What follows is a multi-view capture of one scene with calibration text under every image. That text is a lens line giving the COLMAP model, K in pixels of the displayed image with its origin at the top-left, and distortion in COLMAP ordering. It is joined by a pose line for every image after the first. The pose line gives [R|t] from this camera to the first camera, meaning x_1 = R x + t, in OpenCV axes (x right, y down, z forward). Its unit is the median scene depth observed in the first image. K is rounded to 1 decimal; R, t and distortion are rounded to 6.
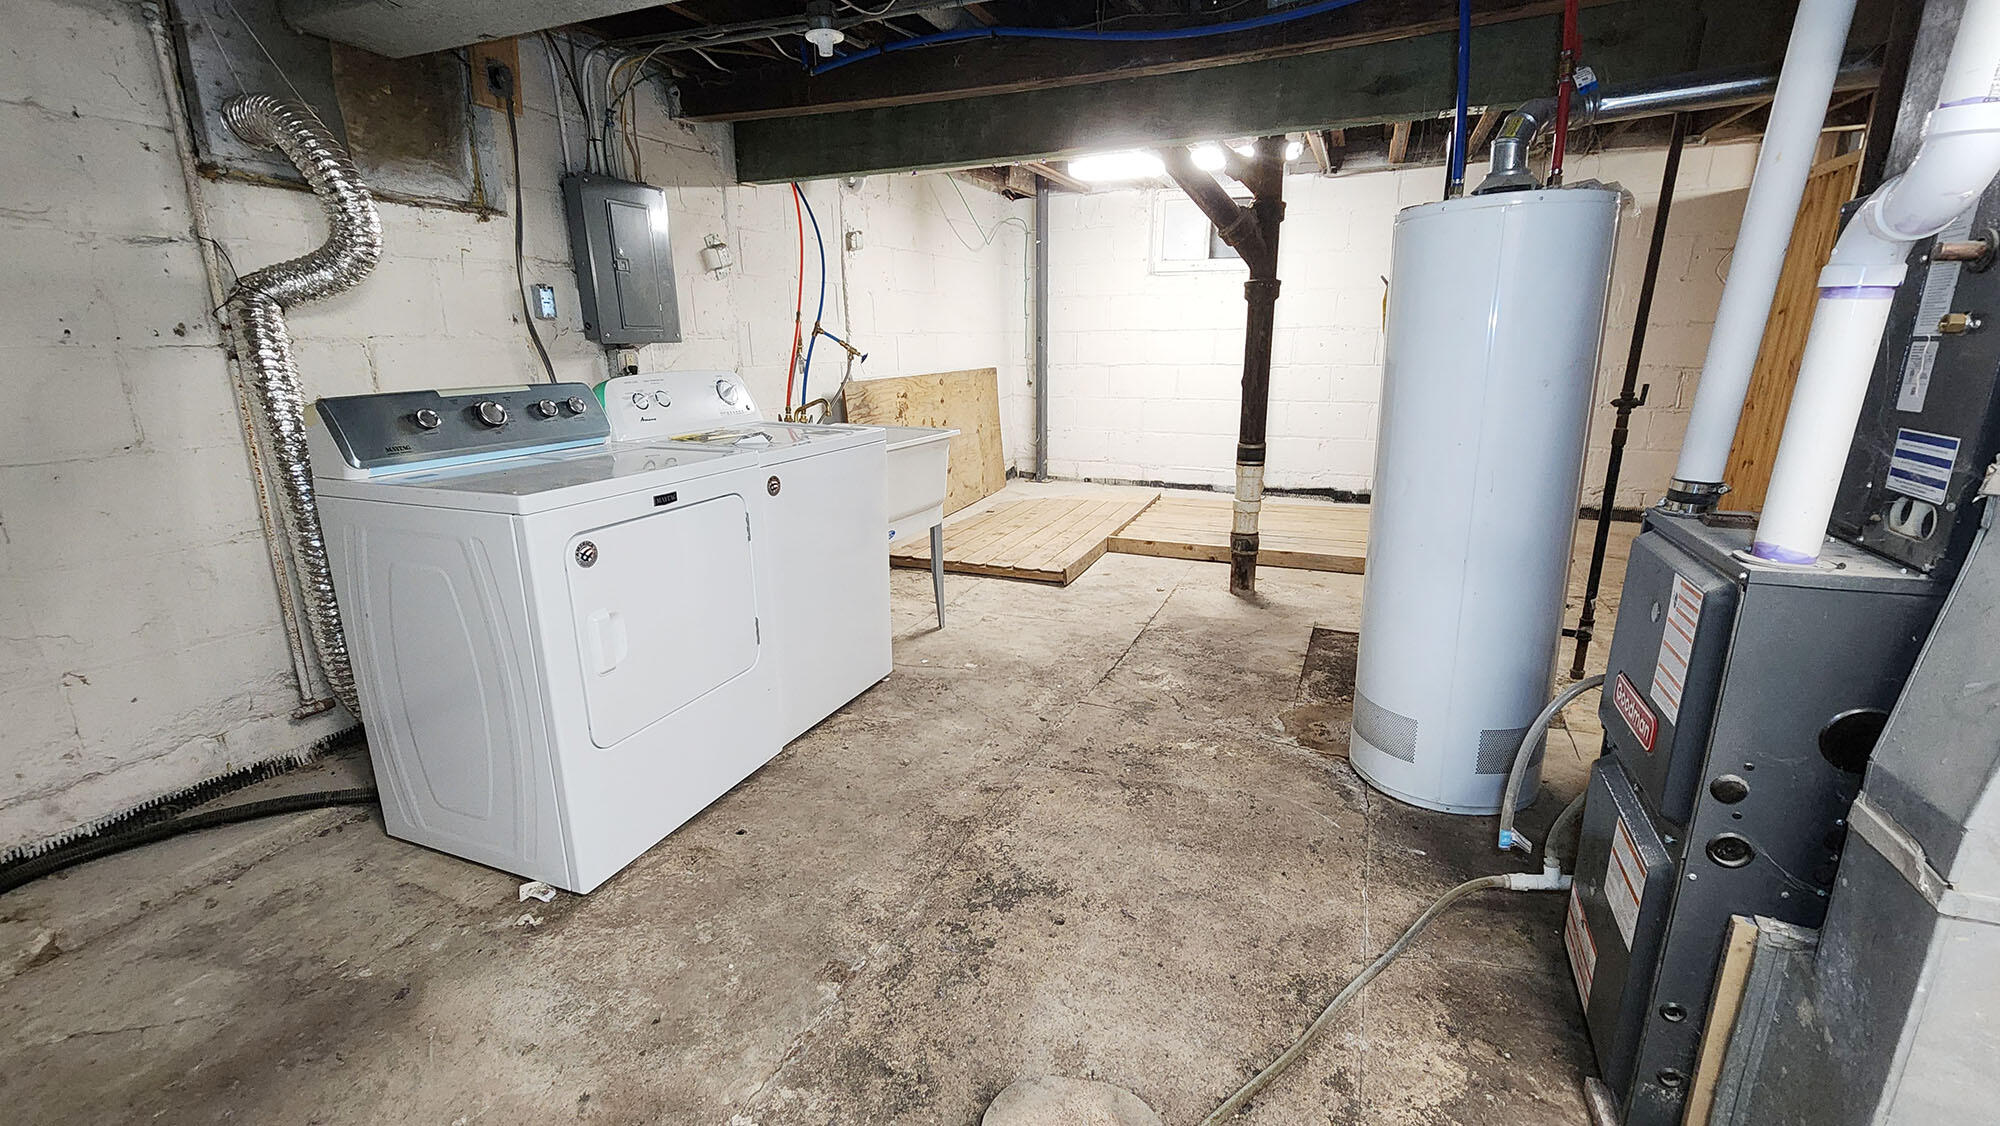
lens RADIAL K [[850.8, 0, 1000.3], [0, 850.8, 565.6], [0, 0, 1]] dist [-0.000121, 0.001622]
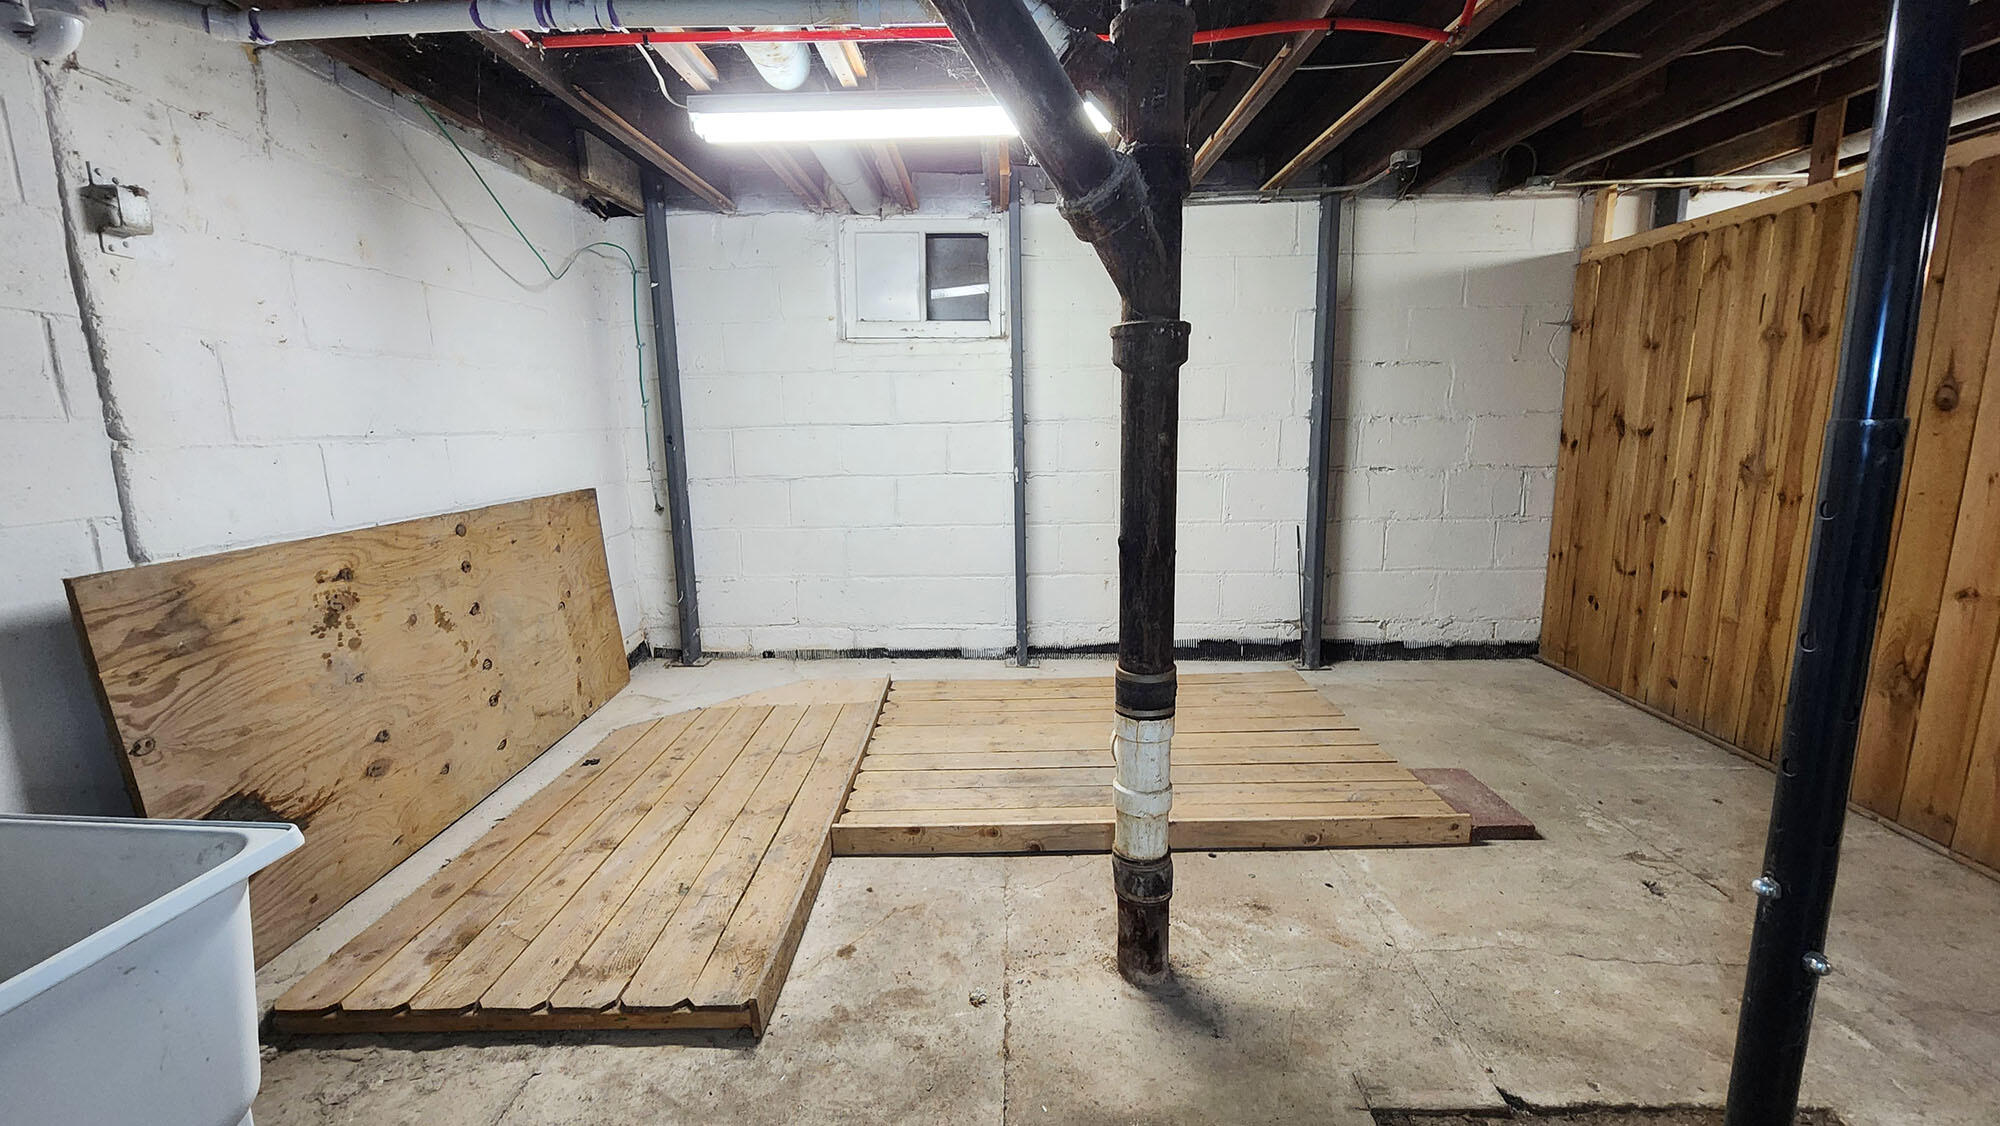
lens RADIAL K [[850.8, 0, 997.7], [0, 850.8, 571.5], [0, 0, 1]] dist [-0.000121, 0.001622]
pose [[0.925558, -0.072055, 0.371686, 0.043535], [0.106084, 0.991754, -0.071905, -0.147499], [-0.363440, 0.105982, 0.925570, 0.510720]]
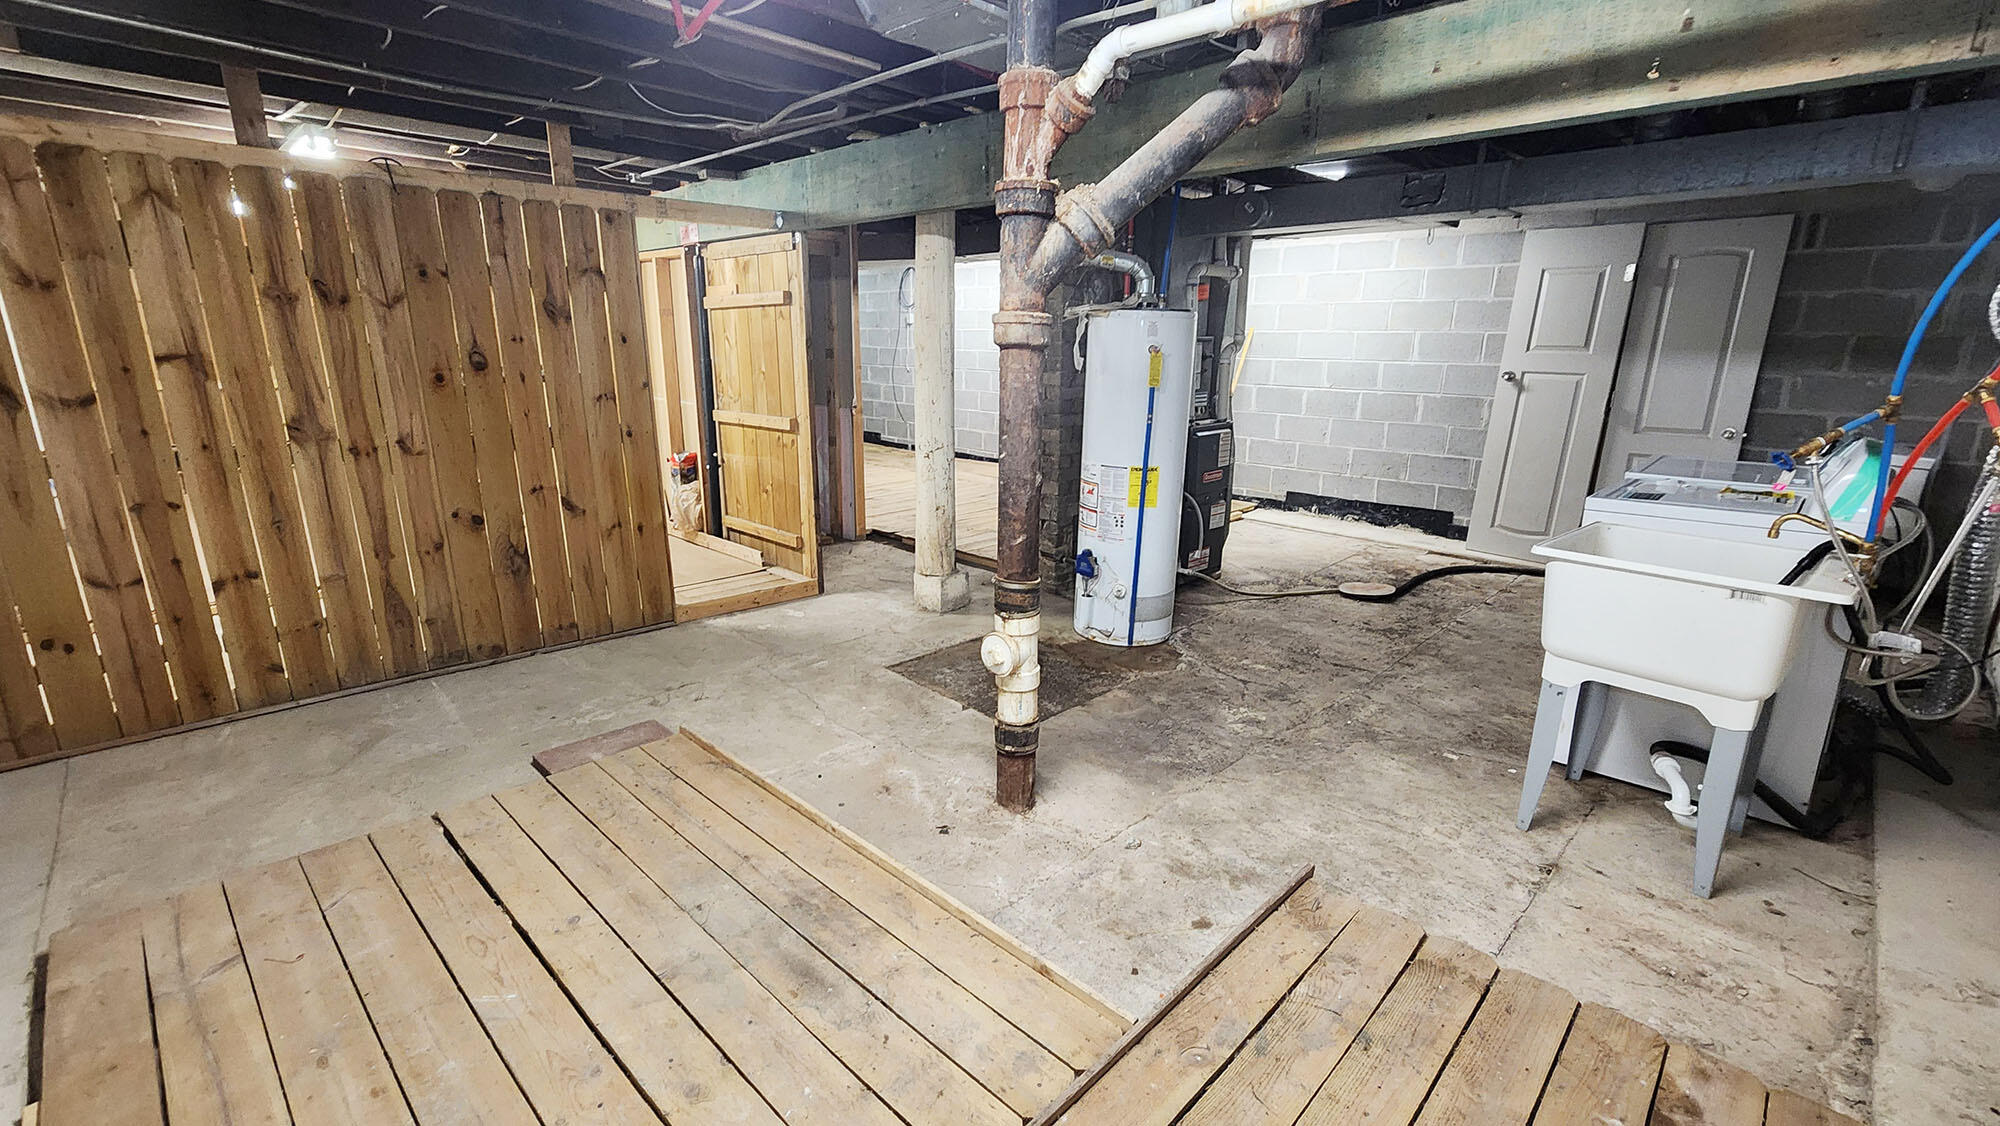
lens RADIAL K [[850.8, 0, 1000.2], [0, 850.8, 567.7], [0, 0, 1]] dist [-0.000121, 0.001622]
pose [[-0.931283, -0.095115, 0.351660, 0.080406], [0.093566, 0.870480, 0.483229, -0.385336], [-0.352075, 0.482926, -0.801764, 1.284224]]
